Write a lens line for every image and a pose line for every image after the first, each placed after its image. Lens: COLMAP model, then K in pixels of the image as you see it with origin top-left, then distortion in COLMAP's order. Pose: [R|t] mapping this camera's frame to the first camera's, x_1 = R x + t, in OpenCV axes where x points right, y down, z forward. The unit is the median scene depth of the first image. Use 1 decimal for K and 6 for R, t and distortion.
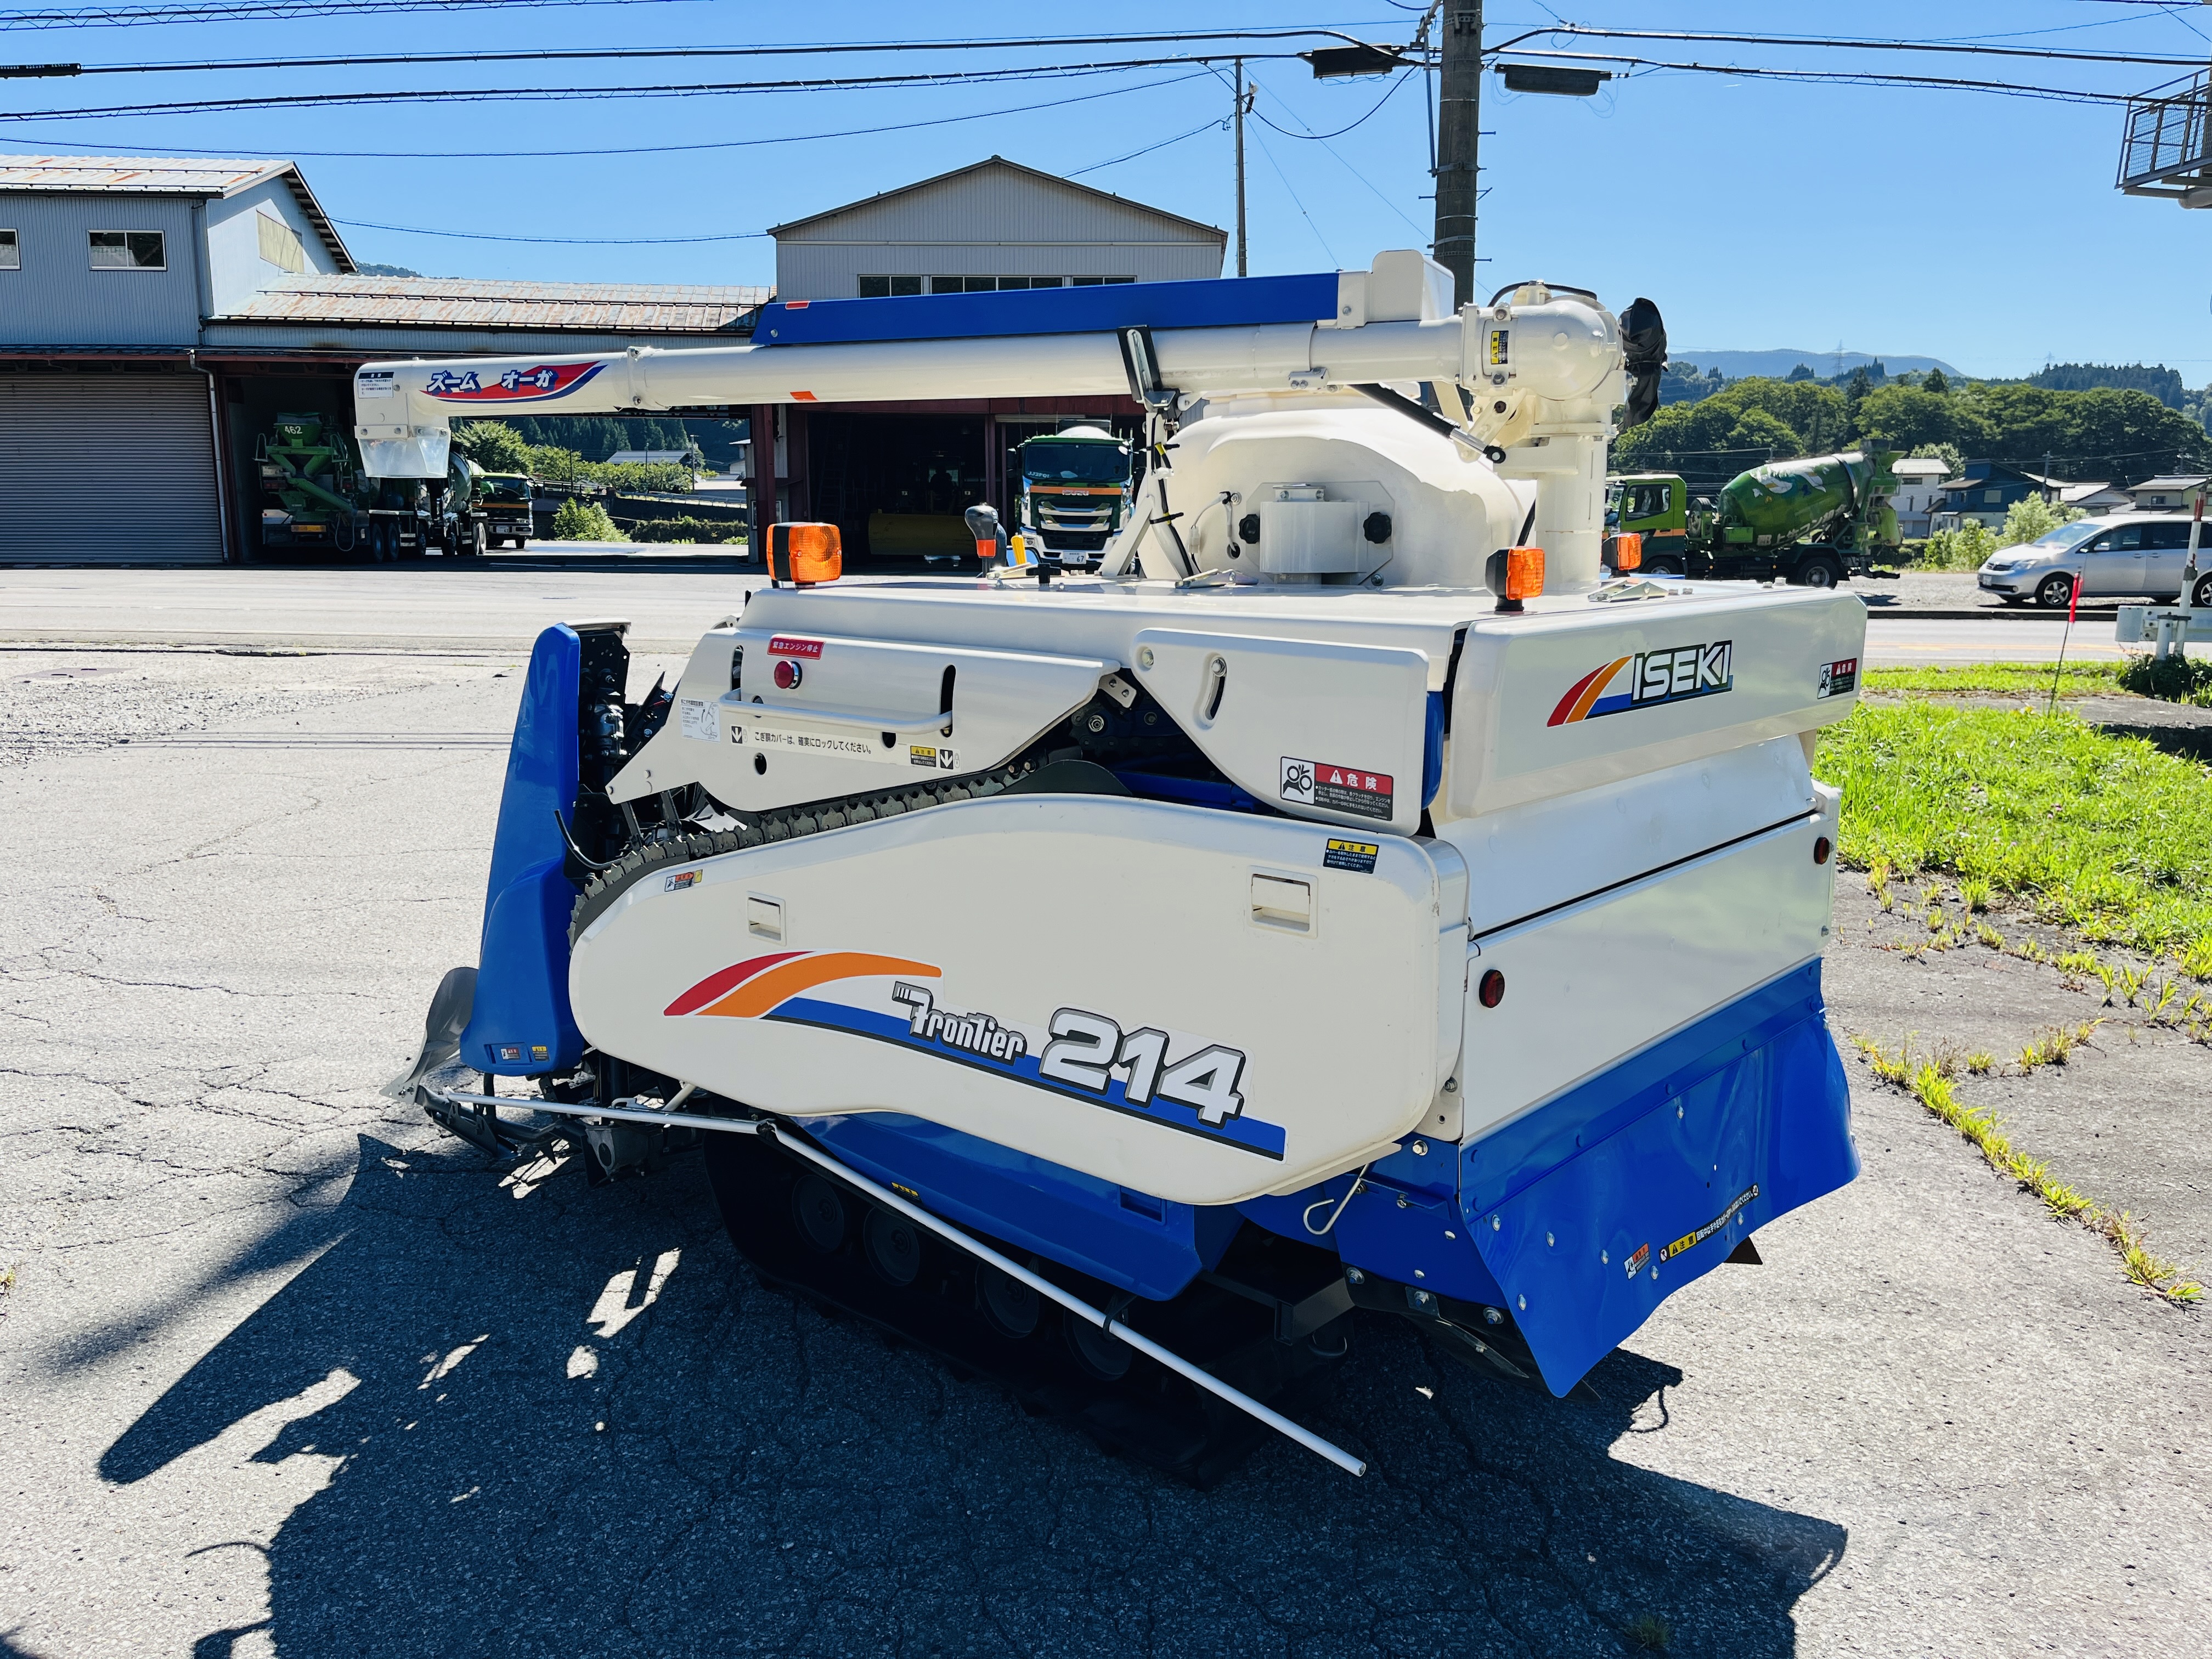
lens RADIAL K [[1653.4, 0, 1106.0], [0, 1653.4, 829.5], [0, 0, 1]] dist [0.092703, -0.129983]
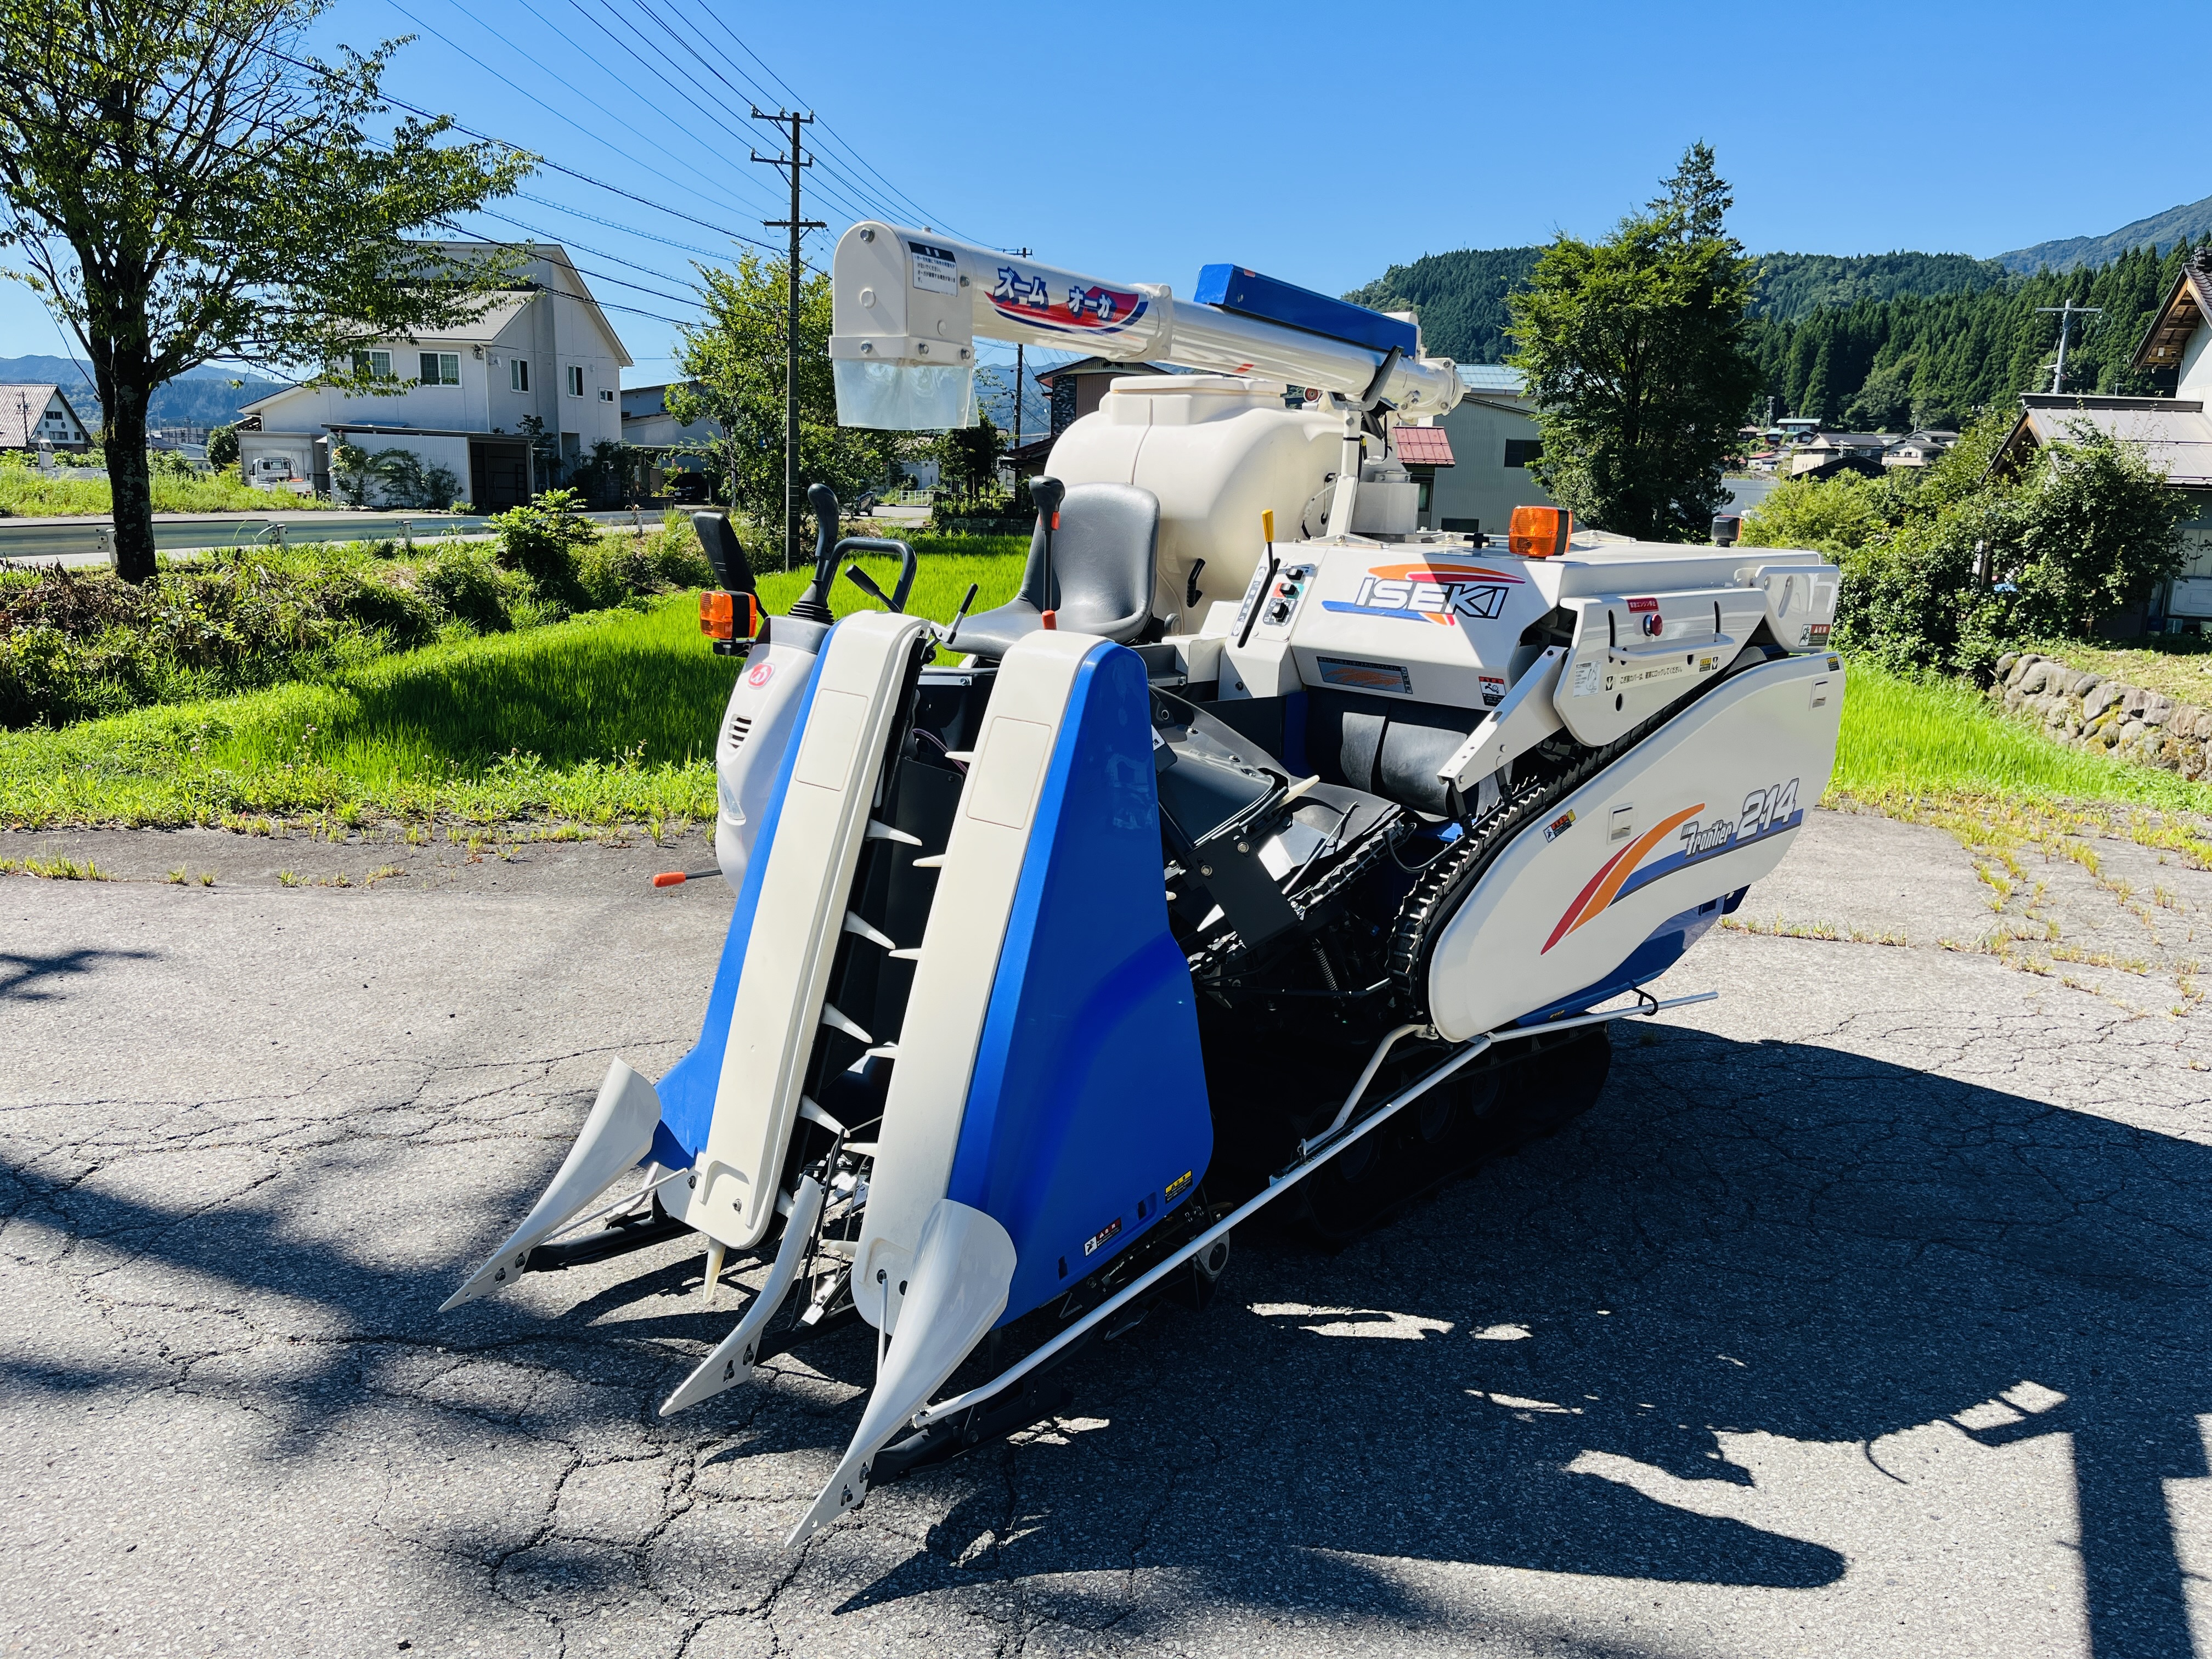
lens RADIAL K [[1682.9, 0, 1106.0], [0, 1682.9, 829.5], [0, 0, 1]] dist [0.036775, -0.025968]
pose [[0.022056, -0.207482, 0.977990, -1.387714], [0.156754, 0.966847, 0.201583, -0.247308], [-0.987391, 0.148858, 0.053848, 1.248149]]
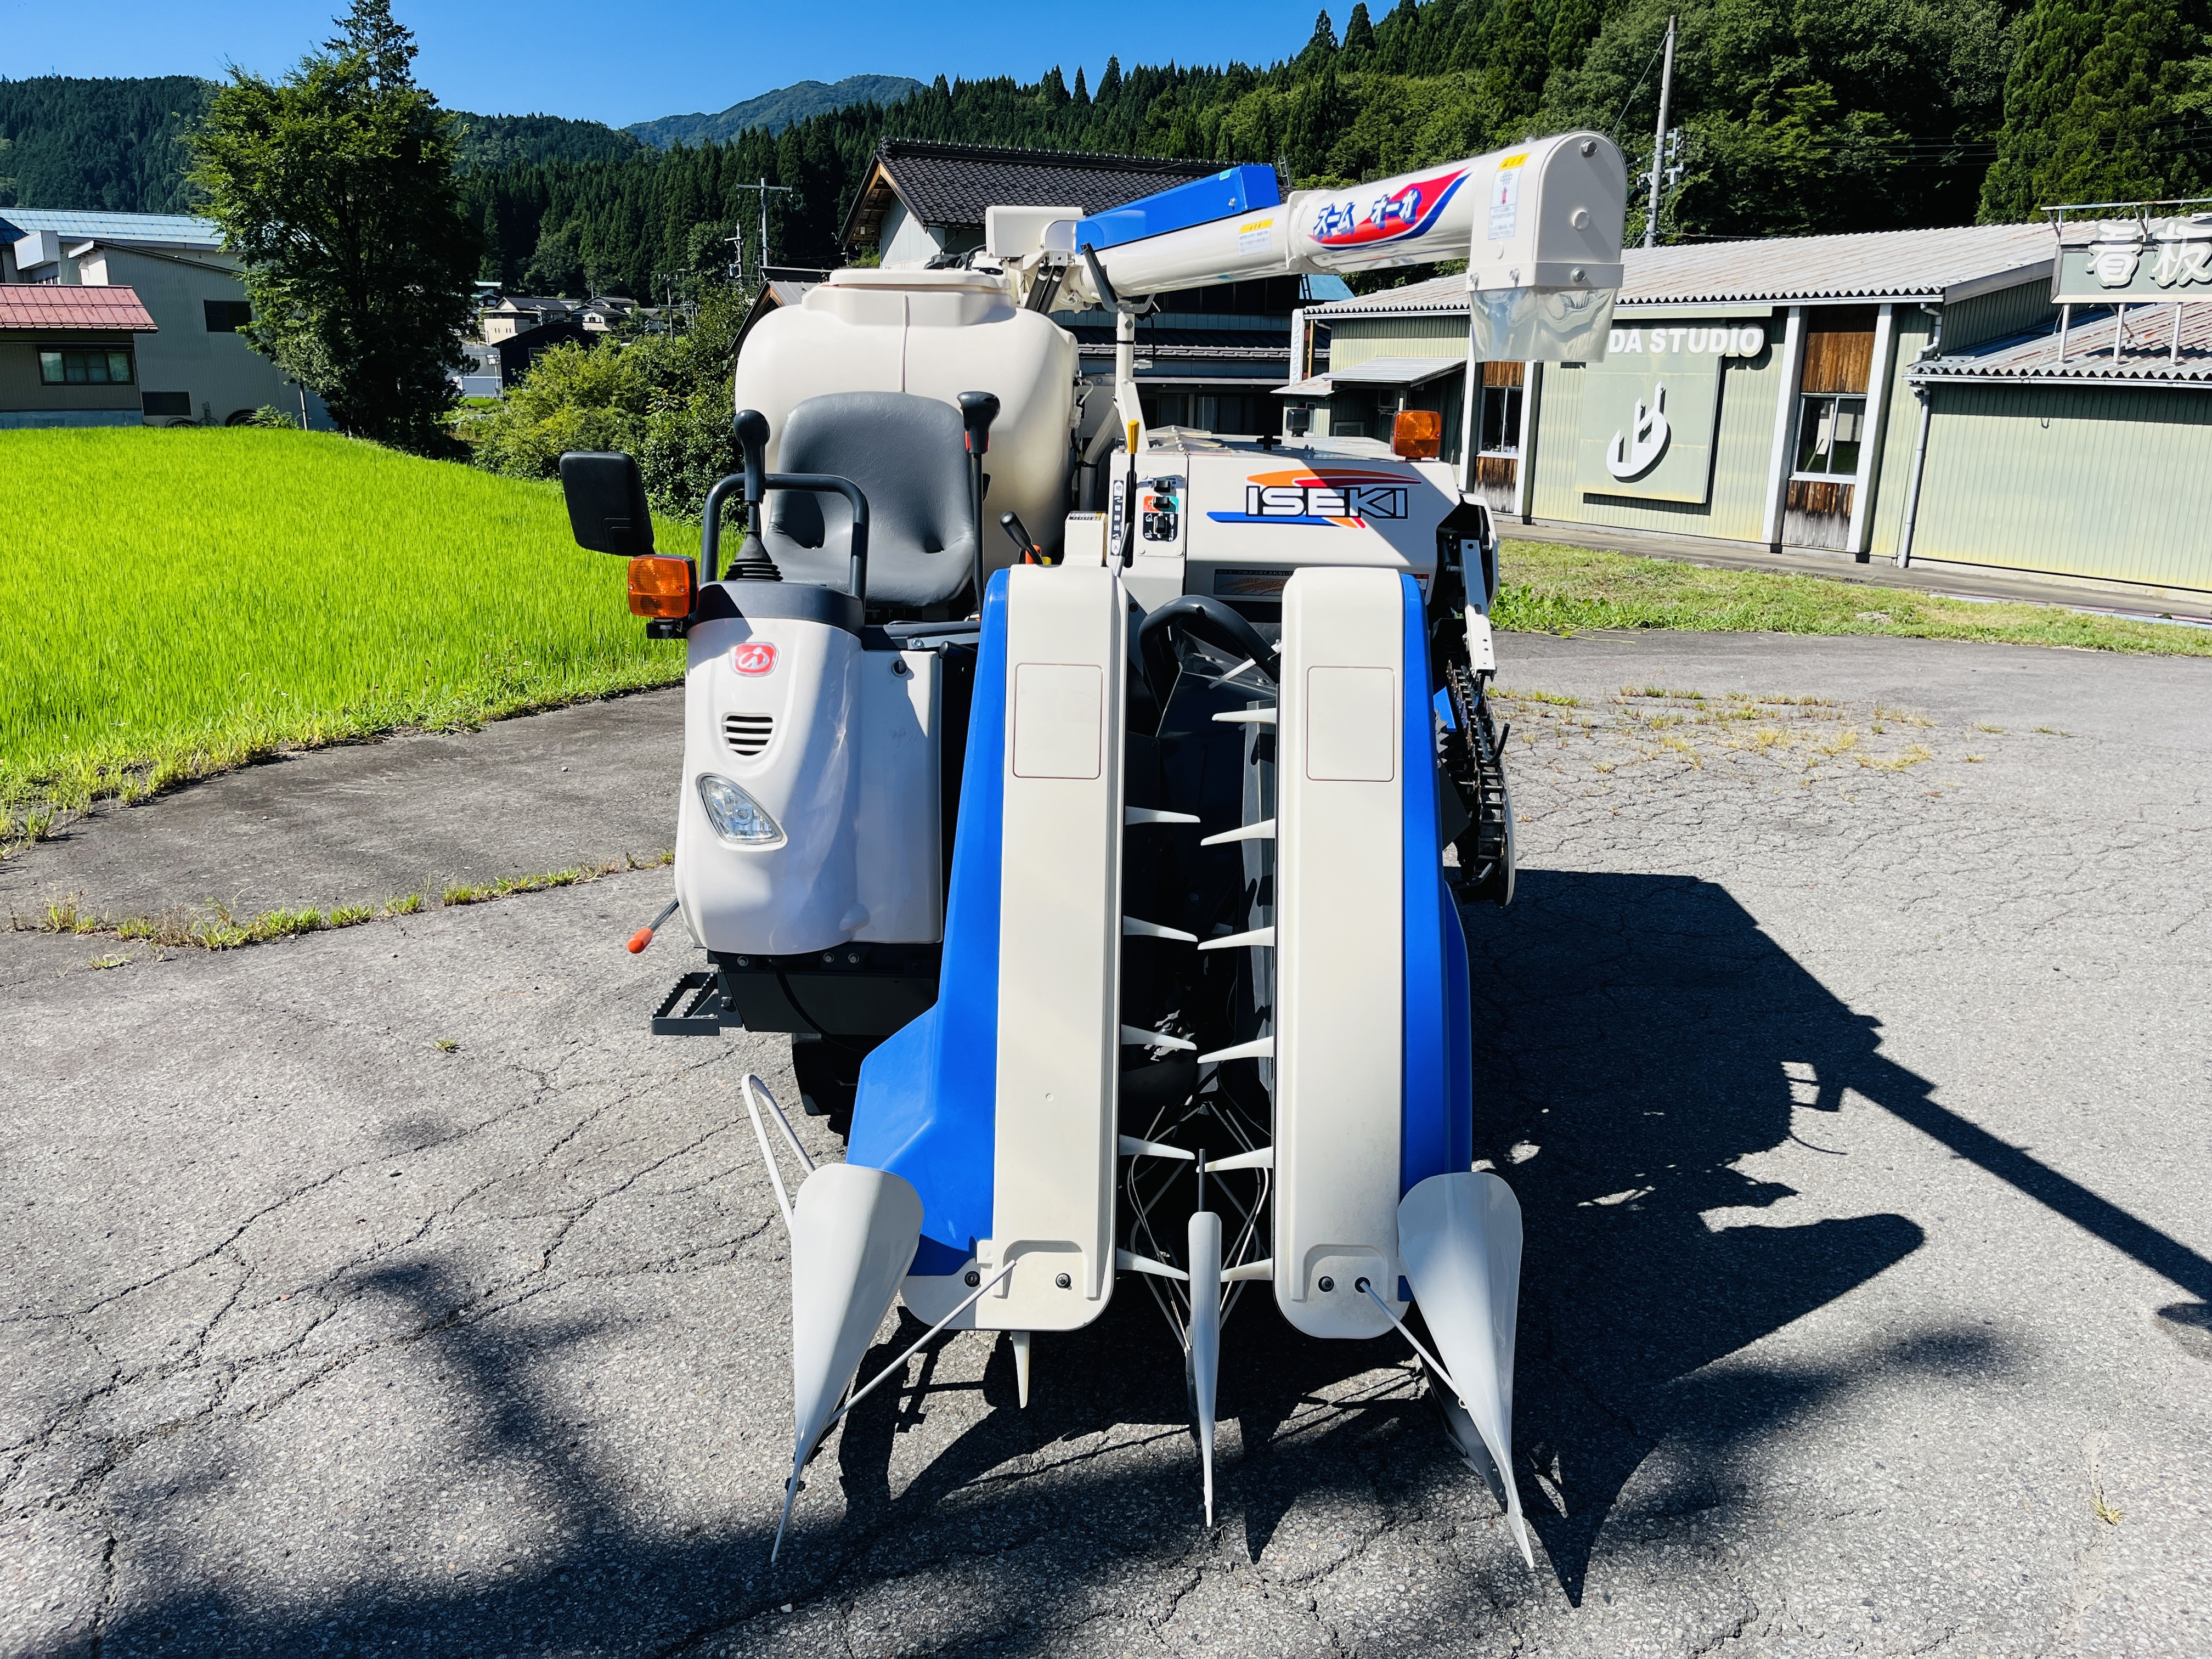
lens RADIAL K [[1673.8, 0, 1110.6], [0, 1673.8, 847.7], [0, 0, 1]] dist [0.068051, -0.110358]
pose [[-0.648853, -0.220447, 0.728281, -1.021209], [0.121683, 0.914735, 0.385297, -0.394626], [-0.751121, 0.338621, -0.566704, 1.979777]]
